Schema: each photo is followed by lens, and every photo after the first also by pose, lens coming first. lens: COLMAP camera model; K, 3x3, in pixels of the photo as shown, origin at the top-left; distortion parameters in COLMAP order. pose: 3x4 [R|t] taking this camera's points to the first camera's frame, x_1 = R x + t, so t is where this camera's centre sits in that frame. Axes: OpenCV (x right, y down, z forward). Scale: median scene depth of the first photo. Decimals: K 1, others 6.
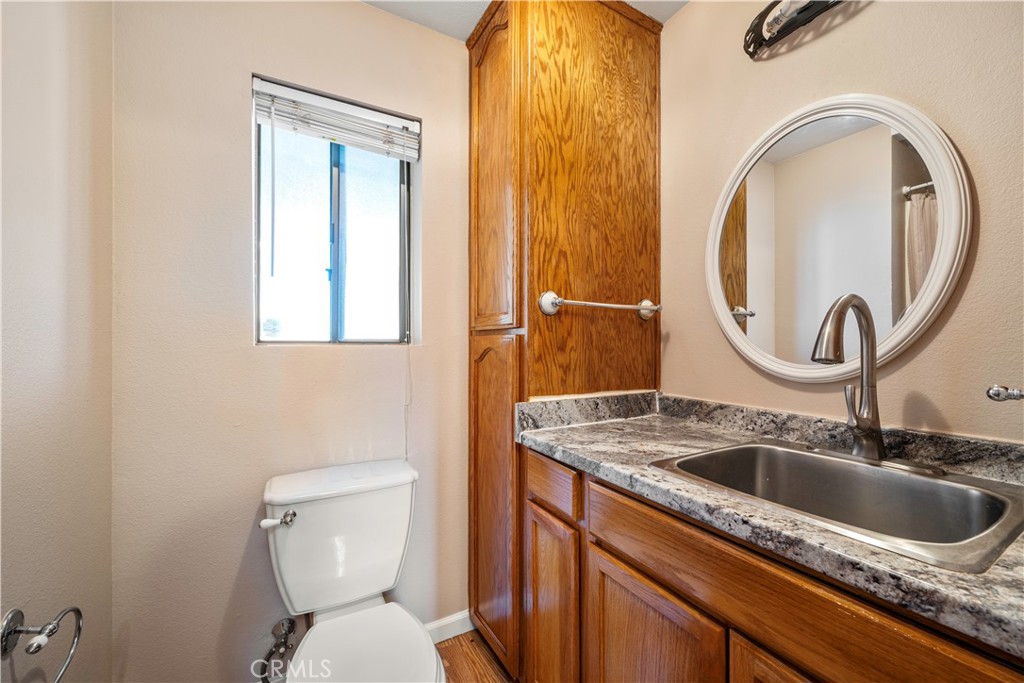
lens RADIAL K [[397.7, 0, 514.8], [0, 397.7, 343.6], [0, 0, 1]] dist [-0.000364, 0.000155]
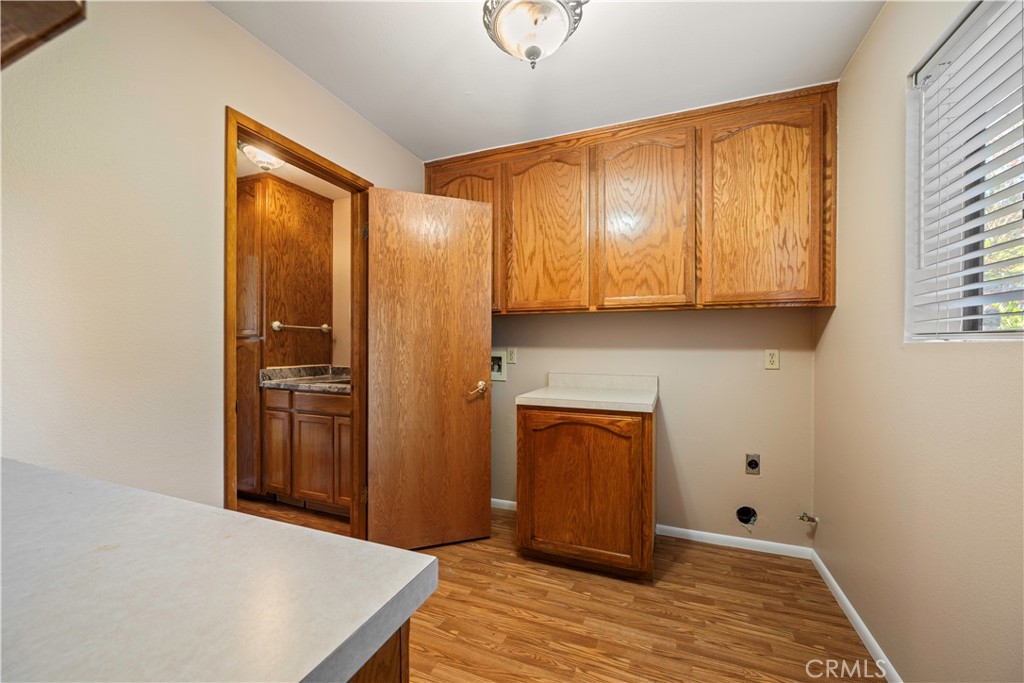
lens RADIAL K [[397.7, 0, 514.4], [0, 397.7, 345.2], [0, 0, 1]] dist [-0.000364, 0.000155]
pose [[0.781080, 0.000767, 0.624431, -0.267702], [-0.005244, 0.999972, 0.005331, -0.010719], [-0.624409, -0.007438, 0.781062, -1.618875]]
